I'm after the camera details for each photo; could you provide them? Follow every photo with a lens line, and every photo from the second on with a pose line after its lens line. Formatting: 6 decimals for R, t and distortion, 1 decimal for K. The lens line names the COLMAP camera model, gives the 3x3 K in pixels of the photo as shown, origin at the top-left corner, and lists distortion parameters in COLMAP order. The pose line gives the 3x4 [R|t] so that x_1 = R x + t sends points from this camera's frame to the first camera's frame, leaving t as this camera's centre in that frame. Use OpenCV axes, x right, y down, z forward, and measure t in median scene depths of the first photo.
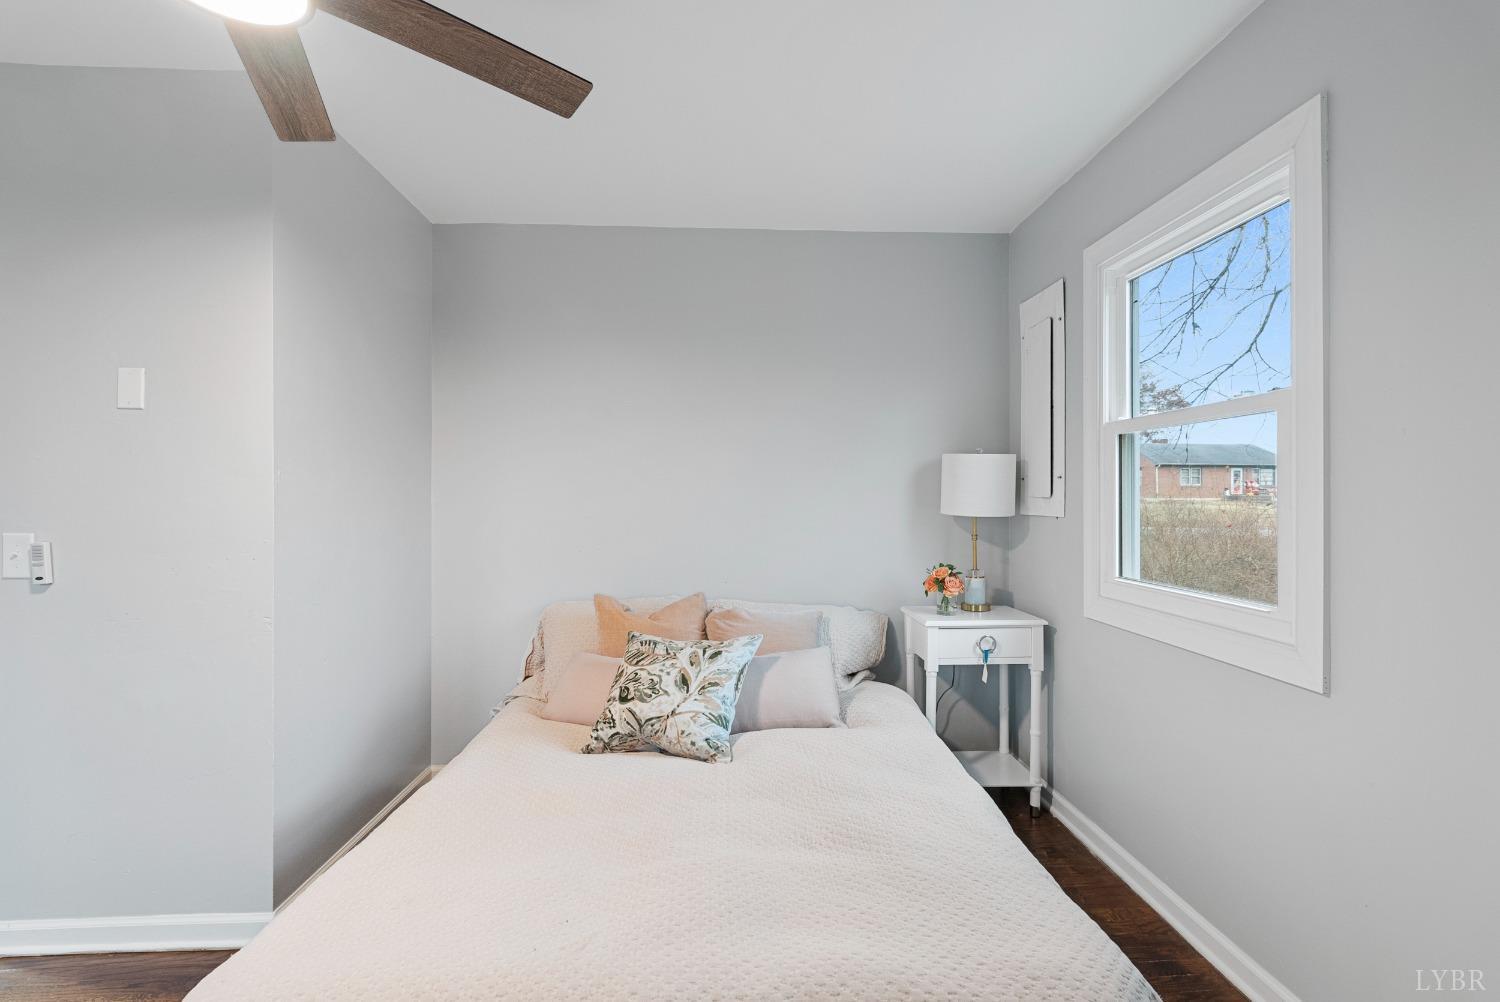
lens RADIAL K [[675.6, 0, 750.0], [0, 675.6, 501.0], [0, 0, 1]] dist [-0.003435, -0.000168]
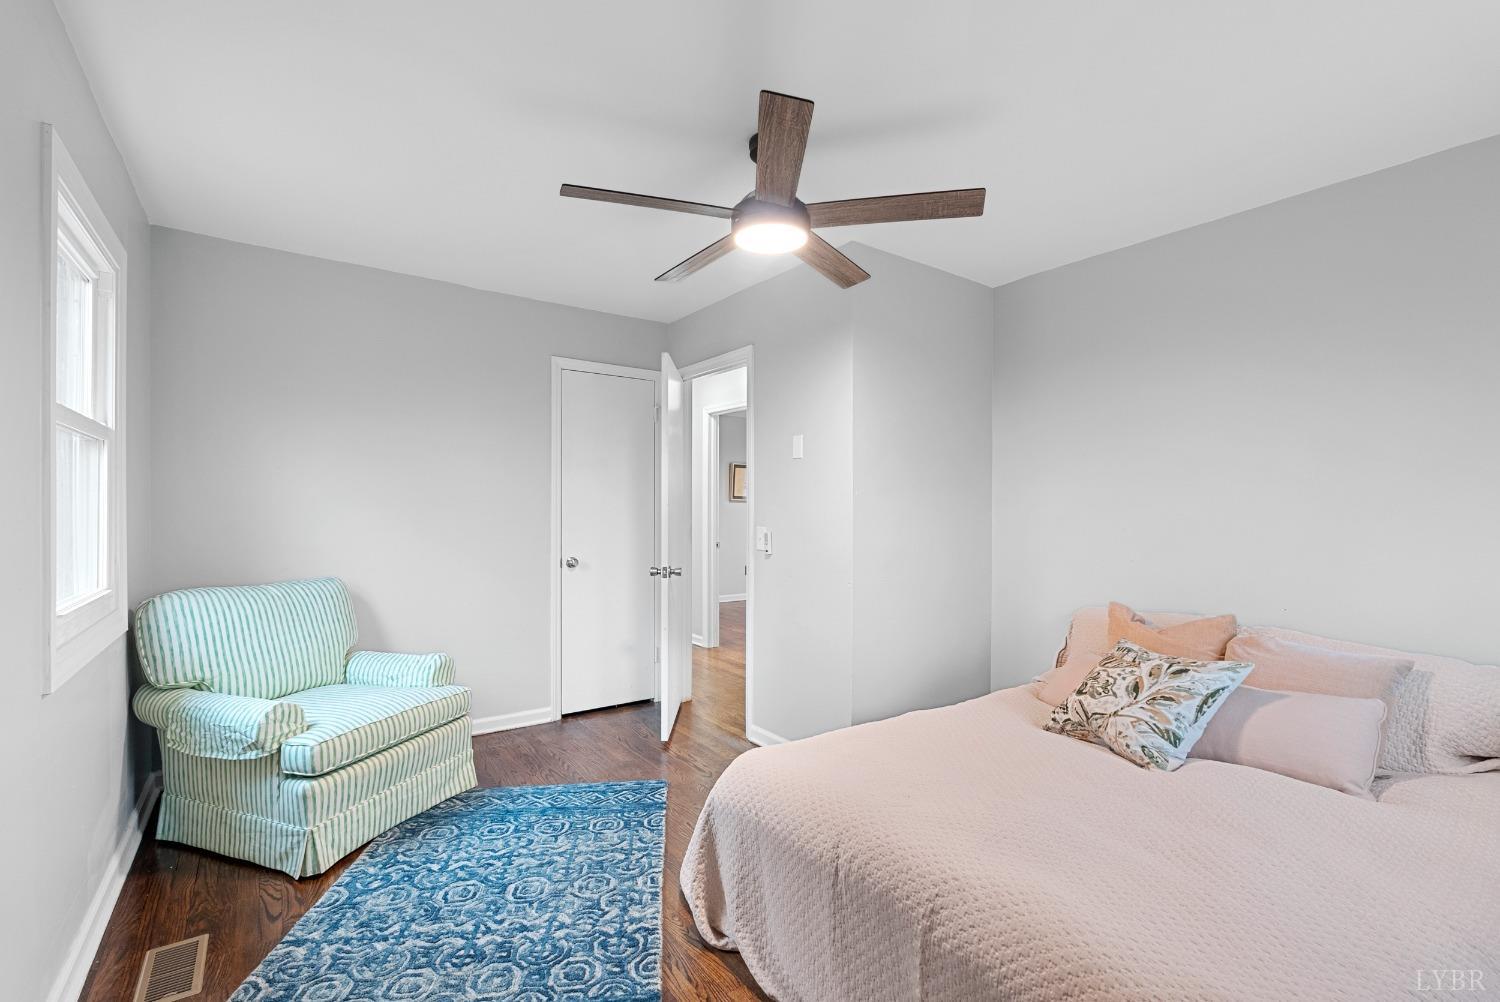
lens RADIAL K [[672.7, 0, 757.0], [0, 672.7, 524.9], [0, 0, 1]] dist [-0.004506, -0.000235]
pose [[0.538711, 0.023543, -0.842162, 0.456651], [-0.008748, 0.999712, 0.022352, -0.001245], [0.842446, -0.004674, 0.538761, -0.041438]]
